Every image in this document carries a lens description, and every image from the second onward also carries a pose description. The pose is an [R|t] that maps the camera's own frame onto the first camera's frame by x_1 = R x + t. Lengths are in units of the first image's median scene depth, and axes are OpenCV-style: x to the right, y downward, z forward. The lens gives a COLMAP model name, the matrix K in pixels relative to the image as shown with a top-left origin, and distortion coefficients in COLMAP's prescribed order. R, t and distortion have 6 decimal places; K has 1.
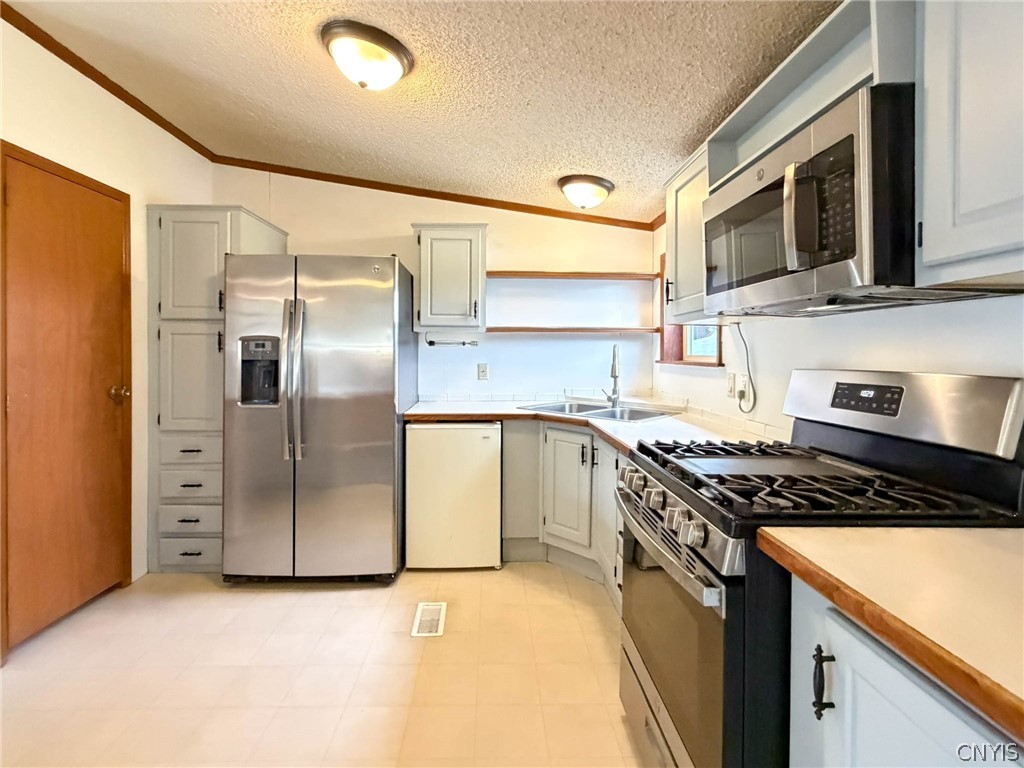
lens RADIAL K [[541.4, 0, 512.0], [0, 541.4, 384.0], [0, 0, 1]] dist [-0.000171, -0.000039]
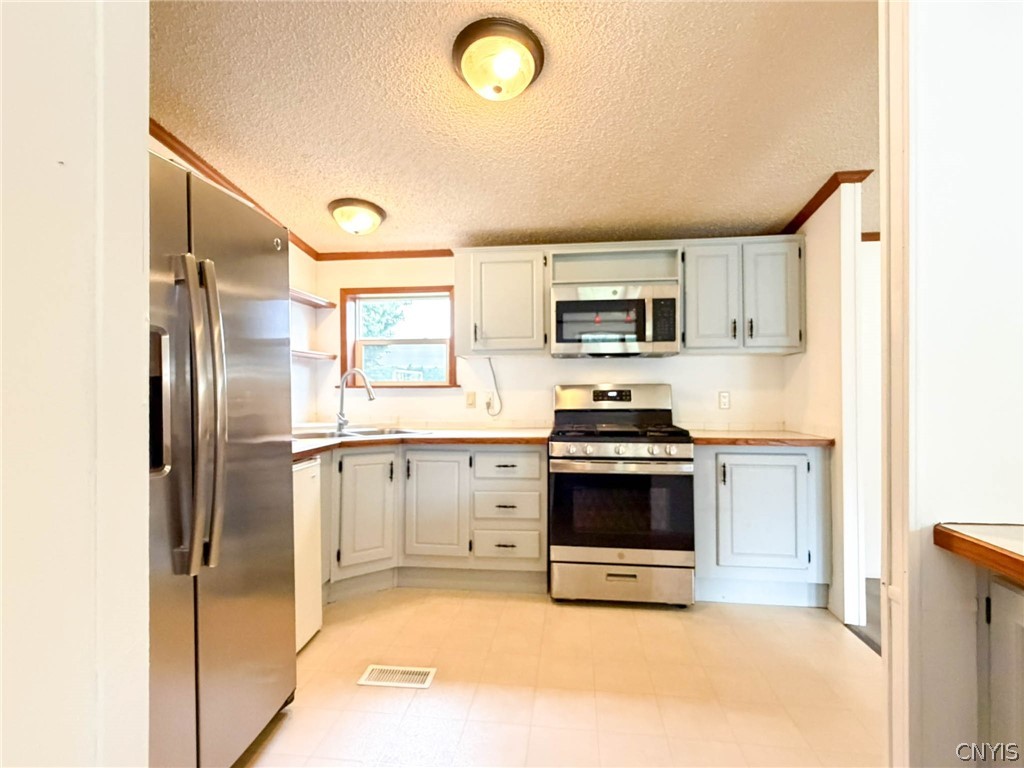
lens RADIAL K [[541.4, 0, 512.0], [0, 541.4, 384.0], [0, 0, 1]] dist [-0.000171, -0.000039]
pose [[0.151896, -0.014344, 0.988292, -1.044103], [0.062930, 0.998006, 0.004813, -0.039444], [-0.986391, 0.061462, 0.152496, 0.686409]]
